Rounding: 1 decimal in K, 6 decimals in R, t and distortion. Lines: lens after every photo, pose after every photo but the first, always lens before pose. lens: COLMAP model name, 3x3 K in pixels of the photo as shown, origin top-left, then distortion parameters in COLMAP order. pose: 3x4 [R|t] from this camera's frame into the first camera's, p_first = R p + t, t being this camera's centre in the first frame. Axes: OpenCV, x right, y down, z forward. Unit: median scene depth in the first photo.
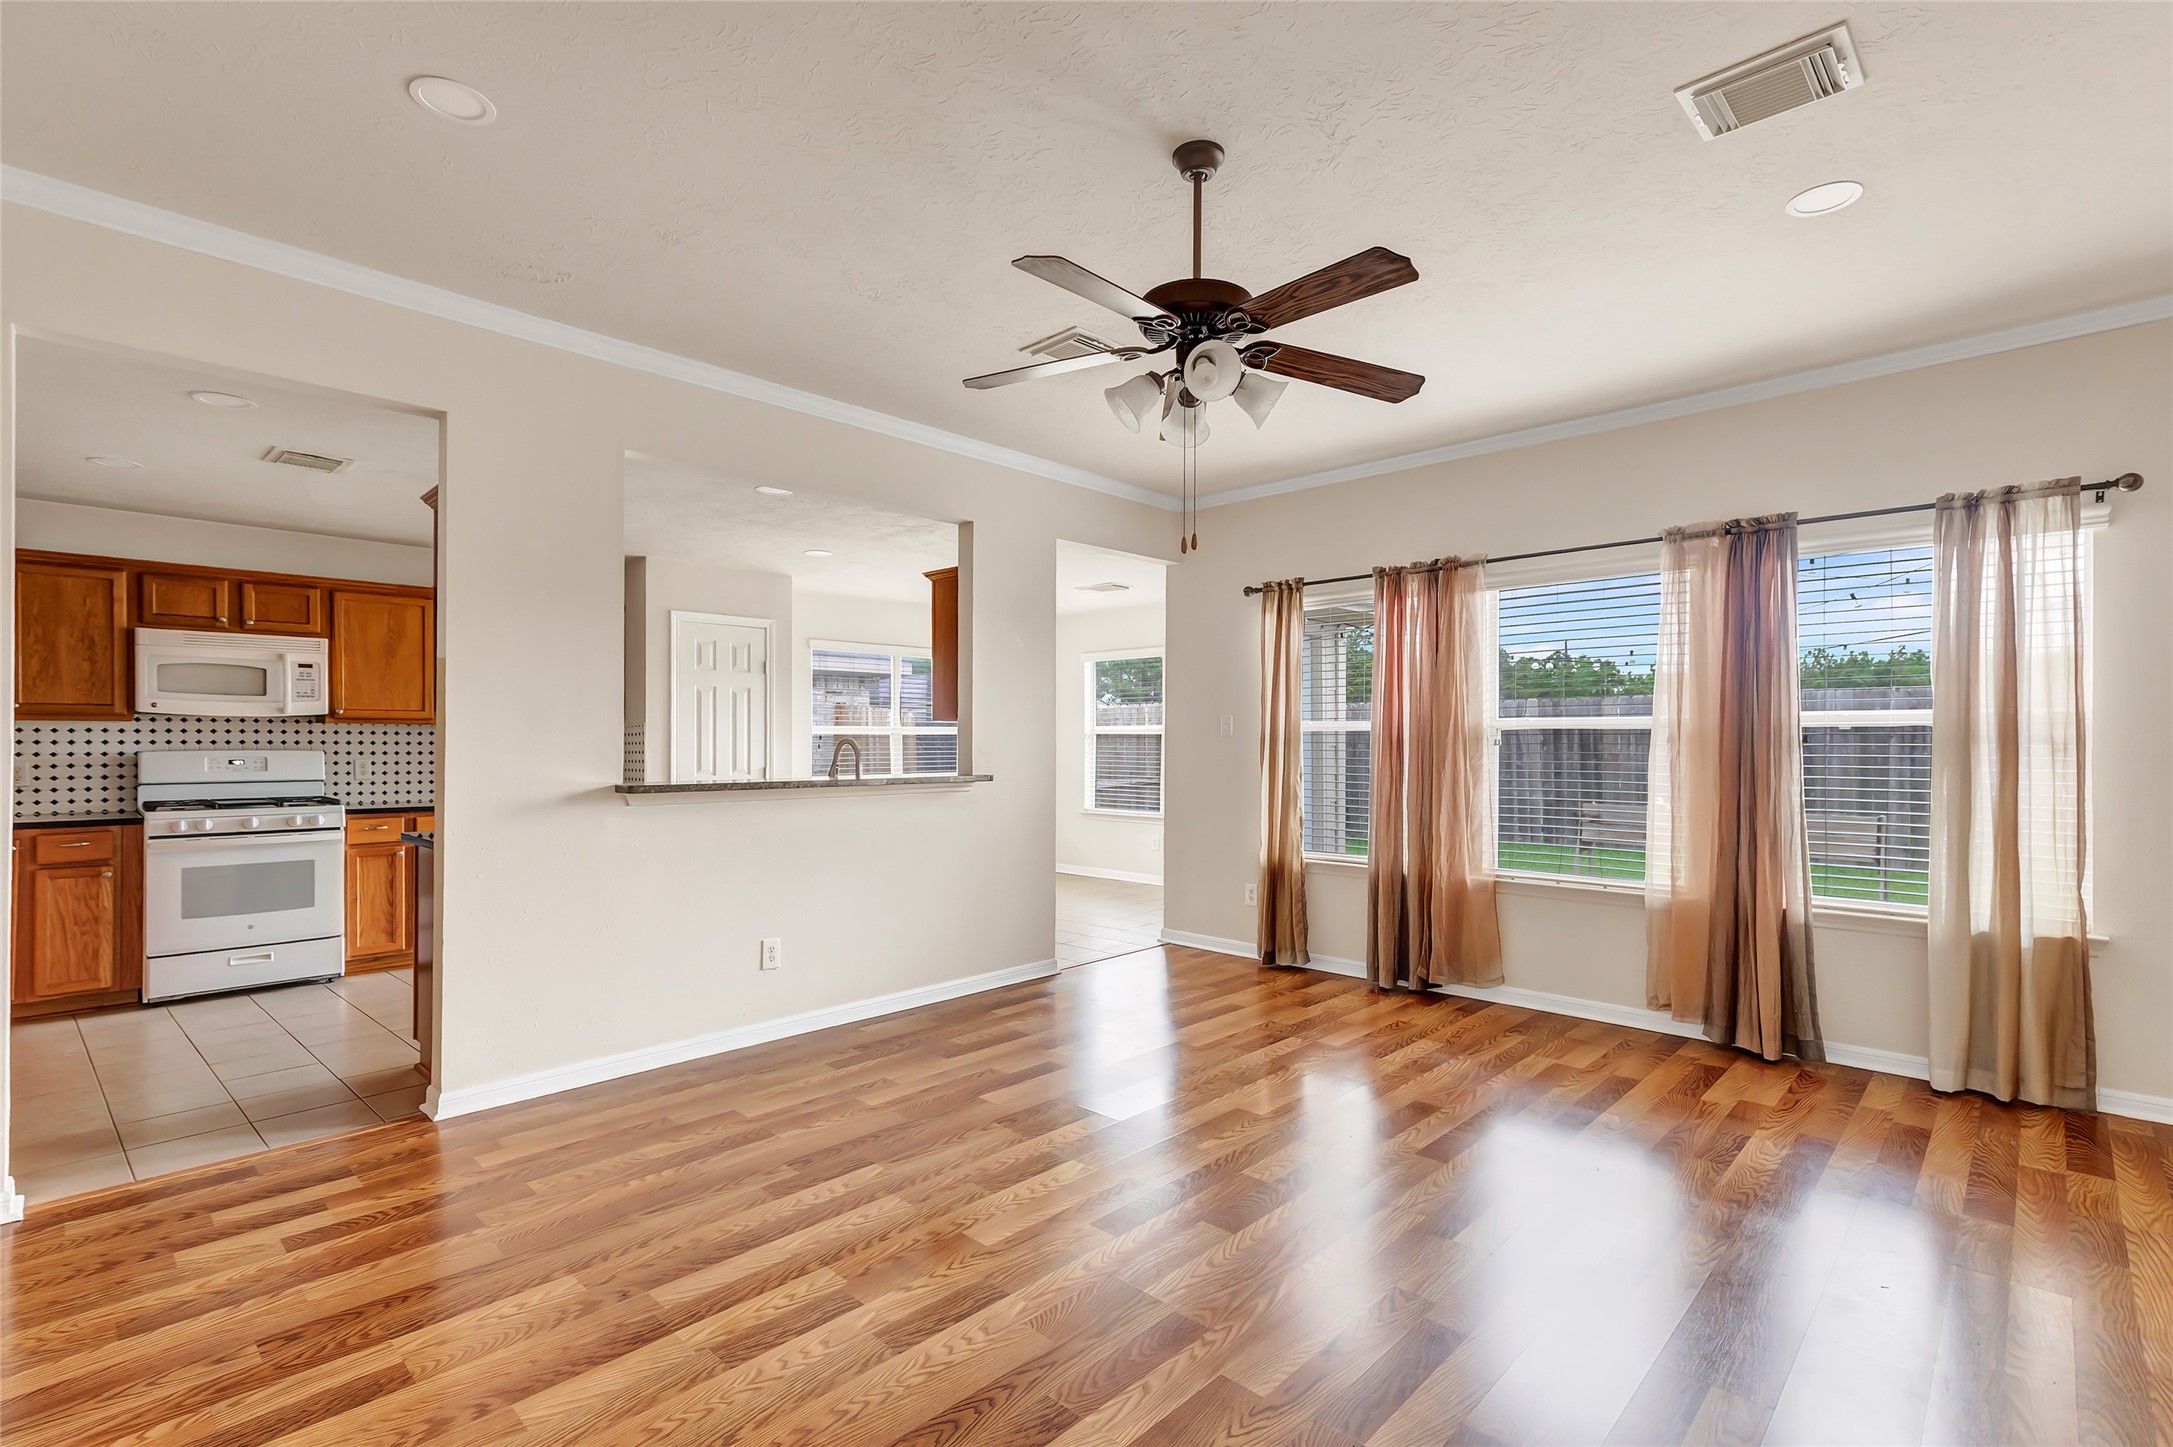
lens RADIAL K [[1003.6, 0, 1070.5], [0, 1003.6, 746.4], [0, 0, 1]] dist [0.003414, 0.000754]
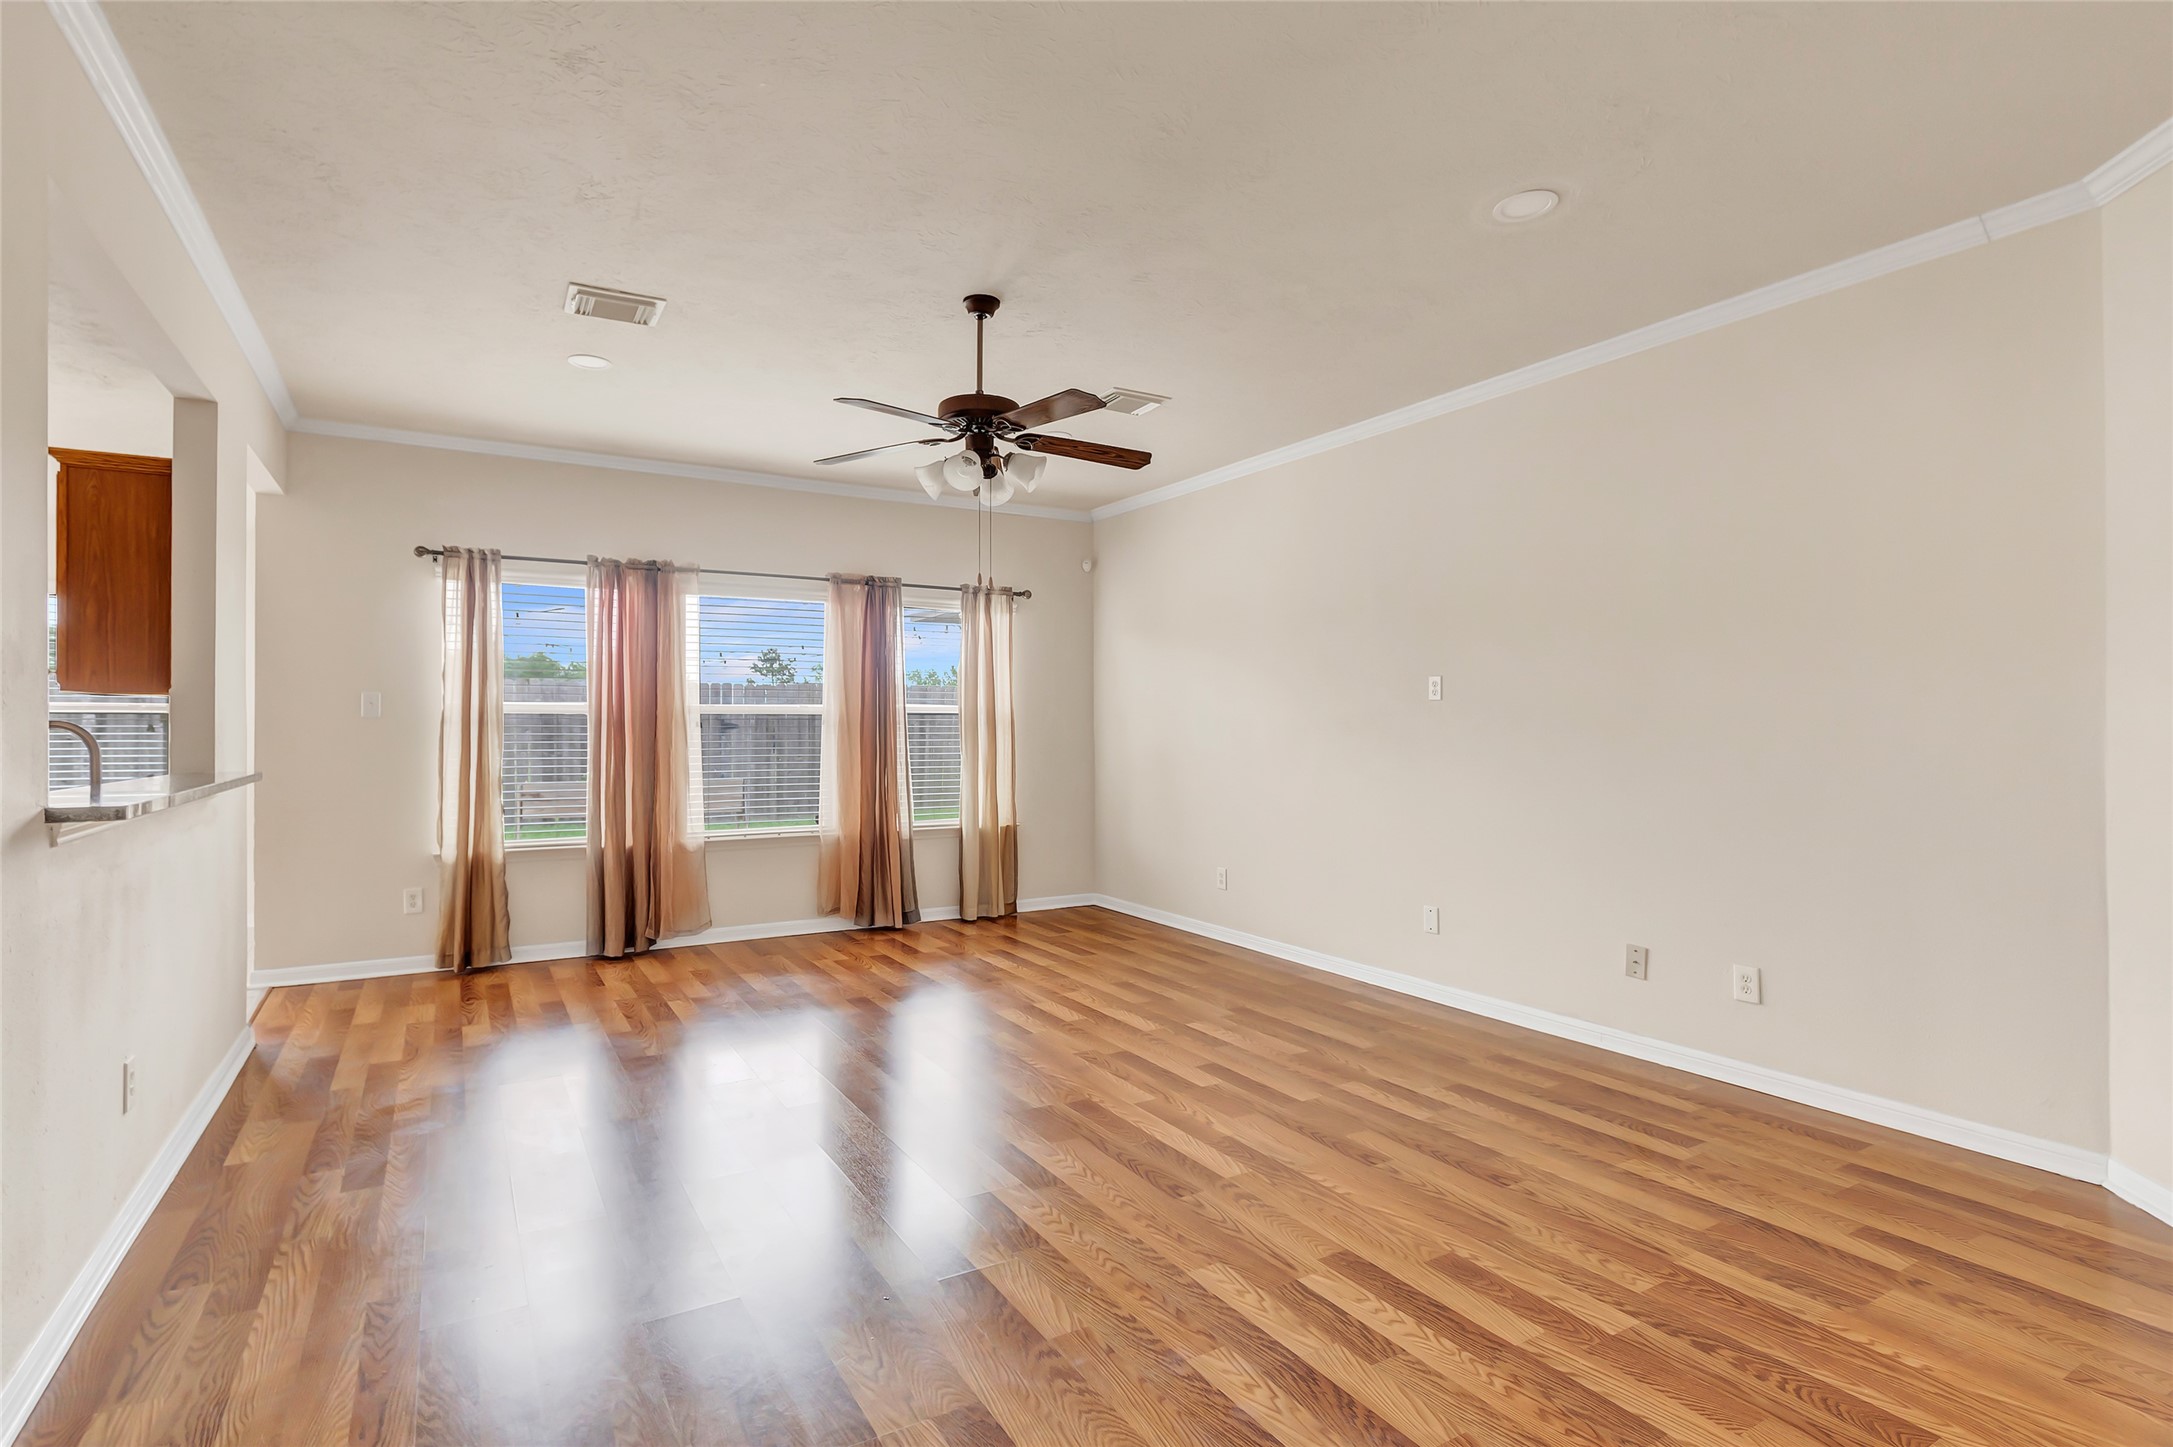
lens RADIAL K [[1047.0, 0, 1042.9], [0, 1047.0, 719.2], [0, 0, 1]] dist [-0.000062, -0.000435]
pose [[0.277671, 0.005391, 0.960661, -0.649627], [0.005525, 0.999959, -0.007209, 0.000518], [-0.960660, 0.007309, 0.277629, 0.274239]]
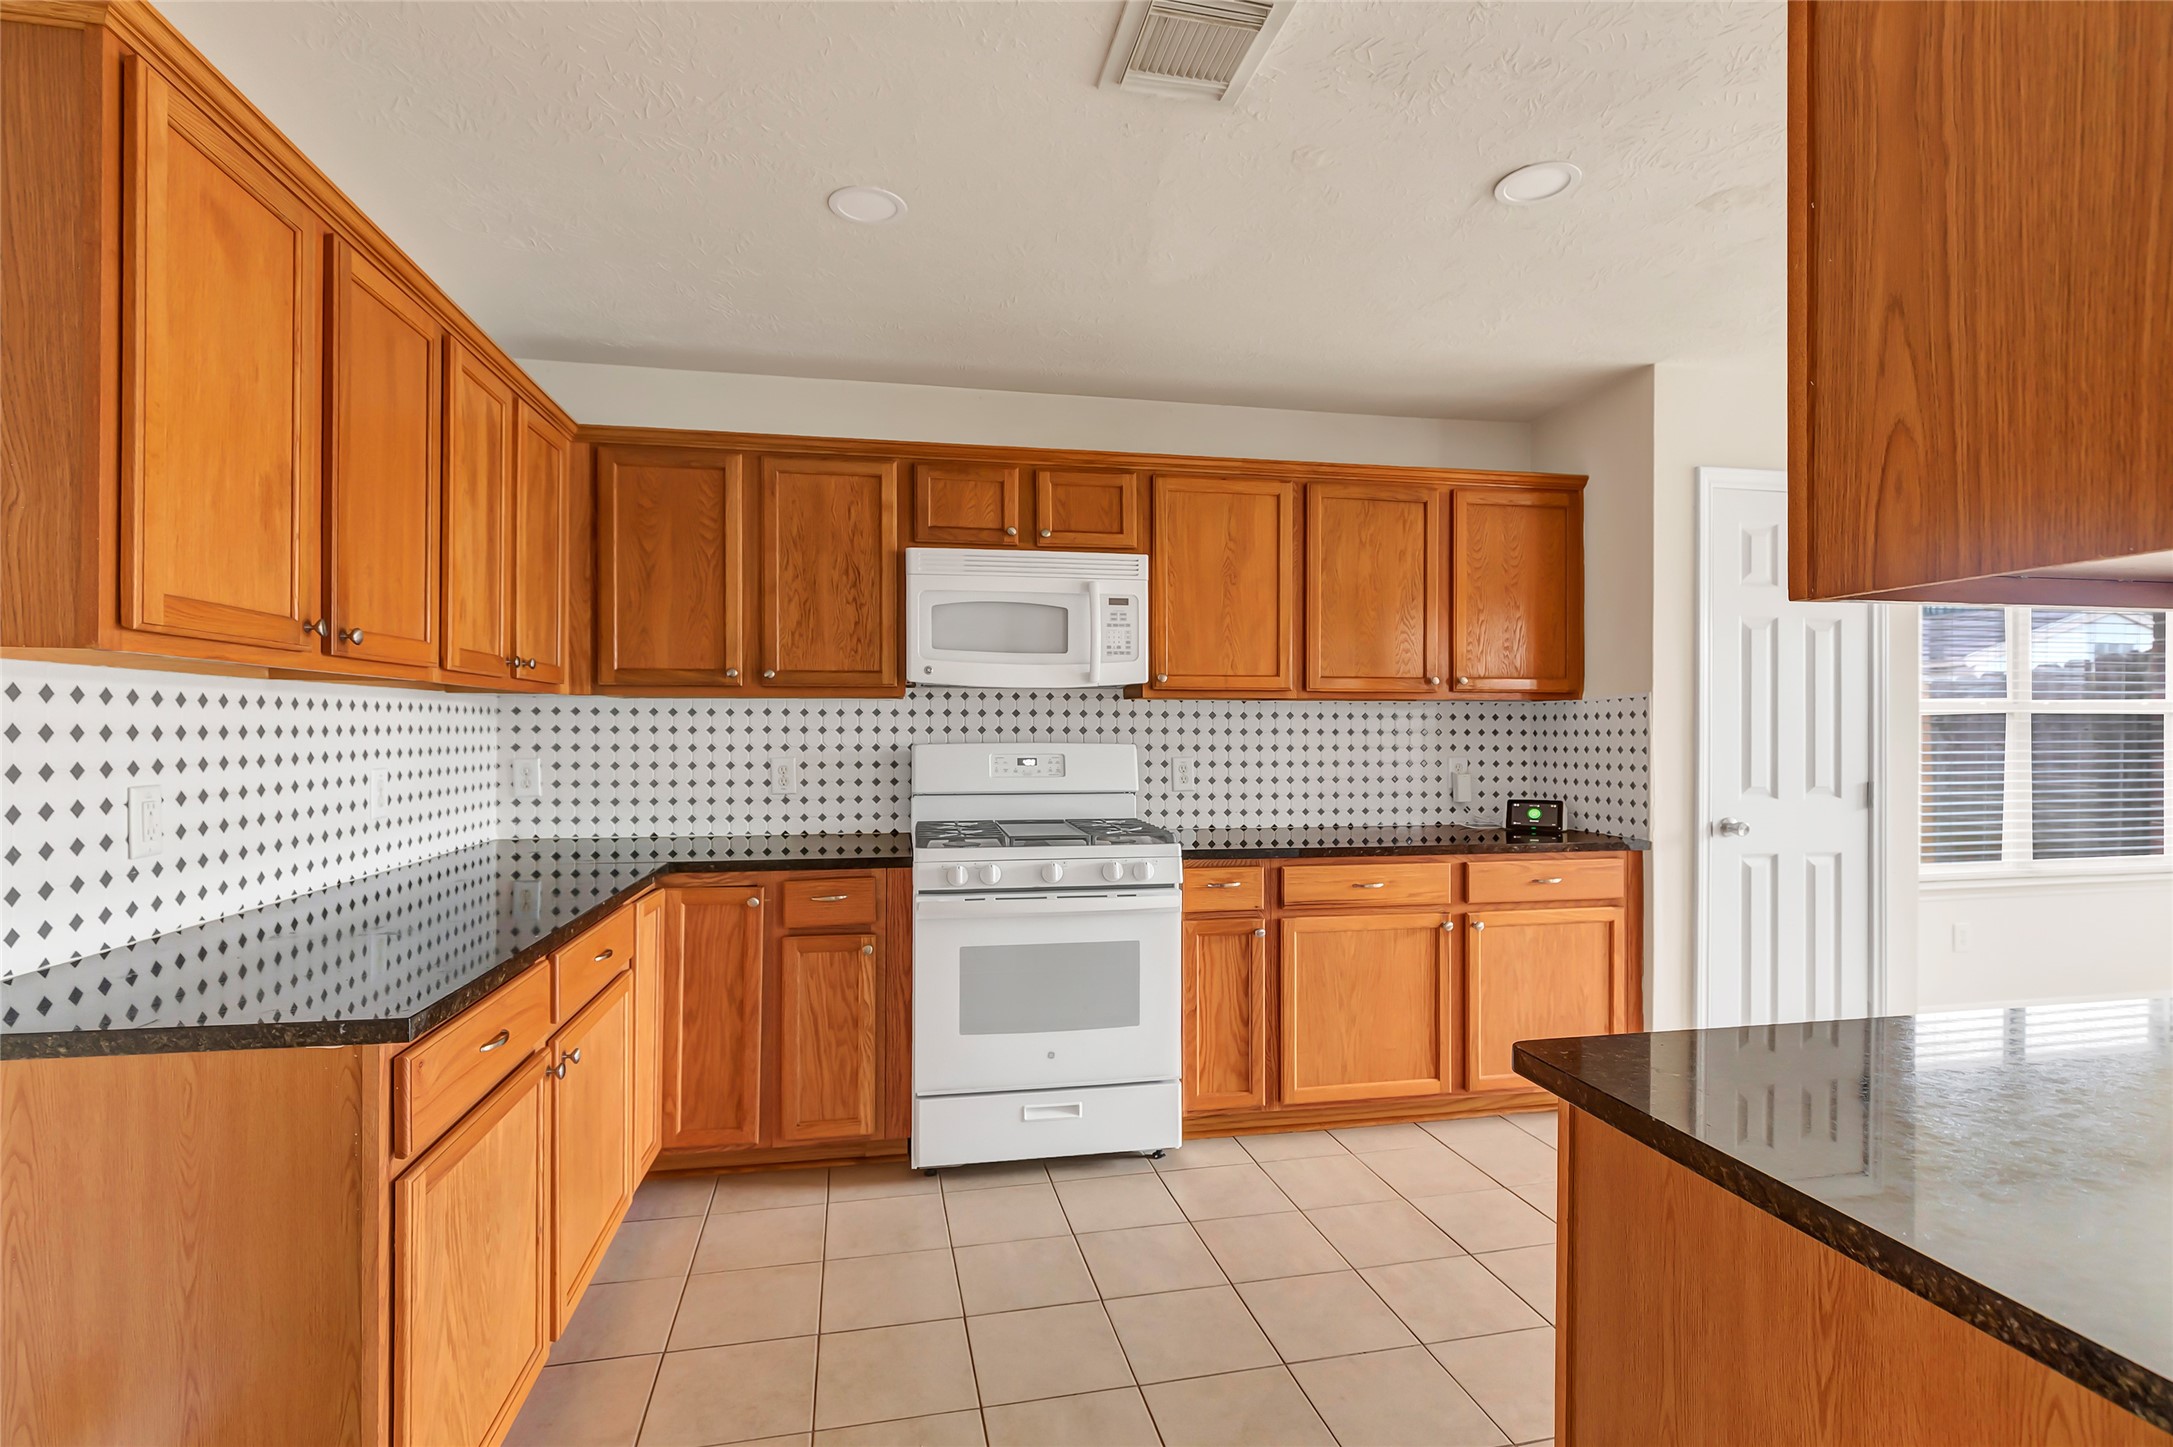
lens RADIAL K [[1042.3, 0, 1117.1], [0, 1042.3, 734.2], [0, 0, 1]] dist [0.003304, -0.000083]
pose [[0.836239, 0.003639, -0.548353, -0.475051], [-0.002489, 0.999993, 0.002840, -0.004056], [0.548359, -0.001010, 0.836242, 0.543548]]
